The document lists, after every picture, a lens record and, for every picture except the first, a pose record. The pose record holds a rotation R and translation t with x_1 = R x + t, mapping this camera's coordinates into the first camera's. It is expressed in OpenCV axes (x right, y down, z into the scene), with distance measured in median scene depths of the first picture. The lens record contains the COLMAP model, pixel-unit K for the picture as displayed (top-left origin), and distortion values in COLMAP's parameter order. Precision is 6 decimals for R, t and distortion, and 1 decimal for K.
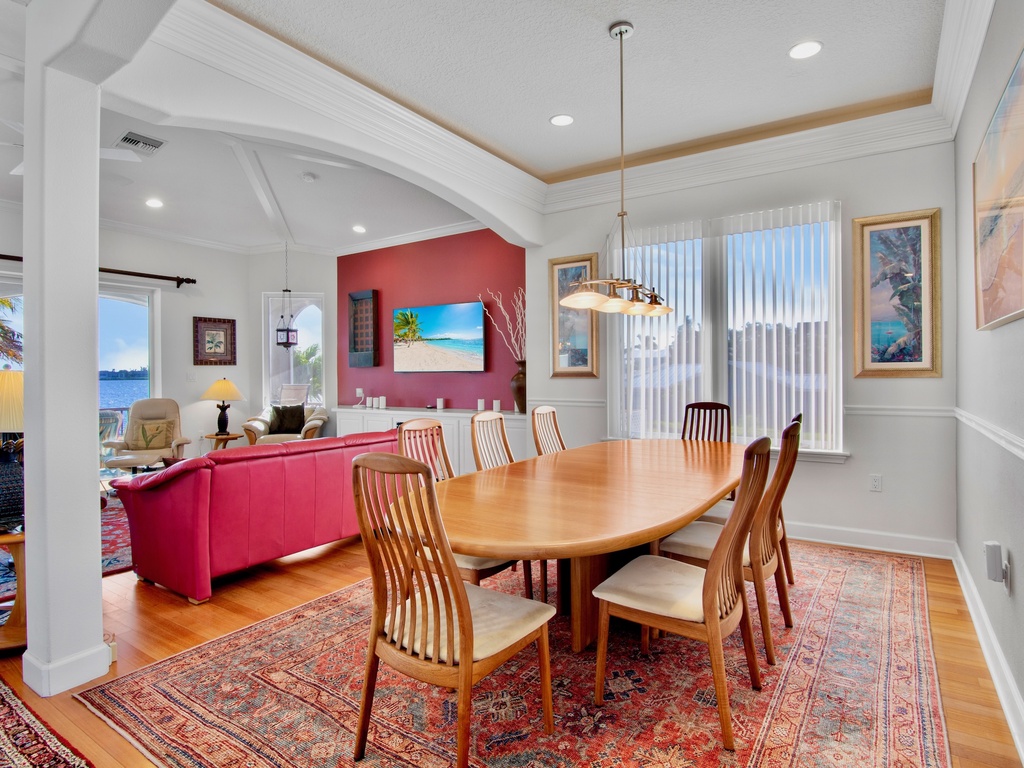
lens RADIAL K [[569.1, 0, 508.9], [0, 569.1, 380.0], [0, 0, 1]] dist [-0.014956, -0.001311]
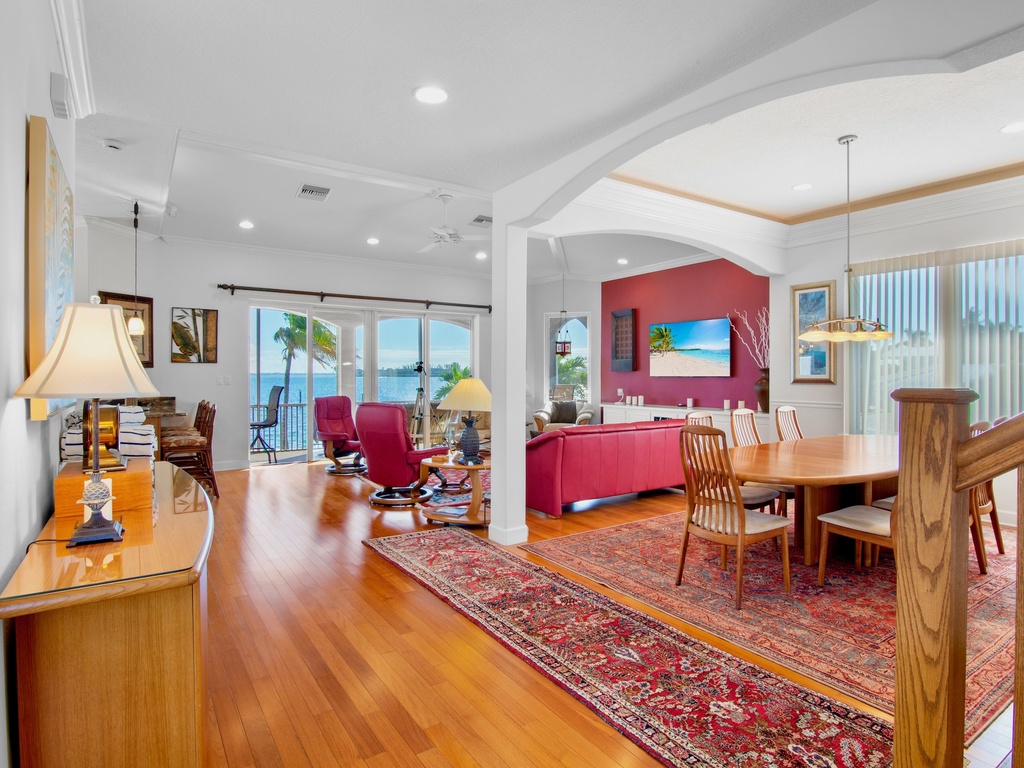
lens RADIAL K [[569.1, 0, 508.9], [0, 569.1, 380.0], [0, 0, 1]] dist [-0.014956, -0.001311]
pose [[0.924967, 0.010068, -0.379913, -0.022744], [-0.009369, 0.999949, 0.003688, -0.009151], [0.379931, 0.000149, 0.925015, -0.318588]]
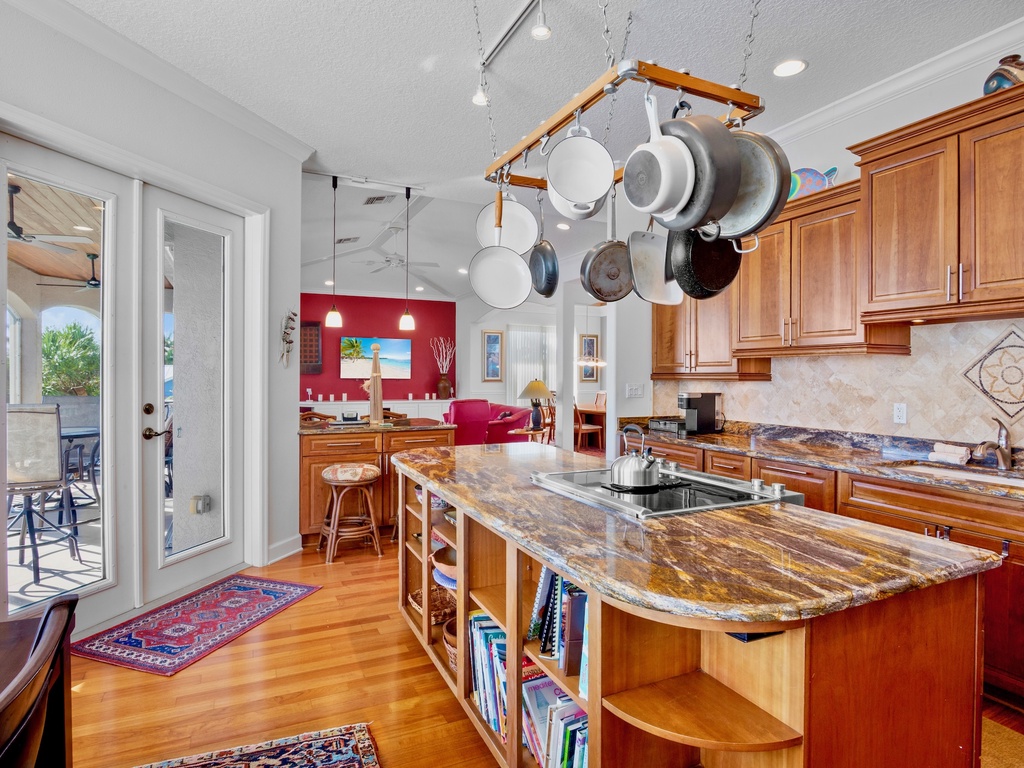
lens RADIAL K [[569.1, 0, 508.9], [0, 569.1, 380.0], [0, 0, 1]] dist [-0.014956, -0.001311]
pose [[0.520501, 0.004876, 0.853847, -1.653687], [-0.003085, 0.999988, -0.003830, -0.002816], [-0.853855, -0.000640, 0.520510, -0.251280]]
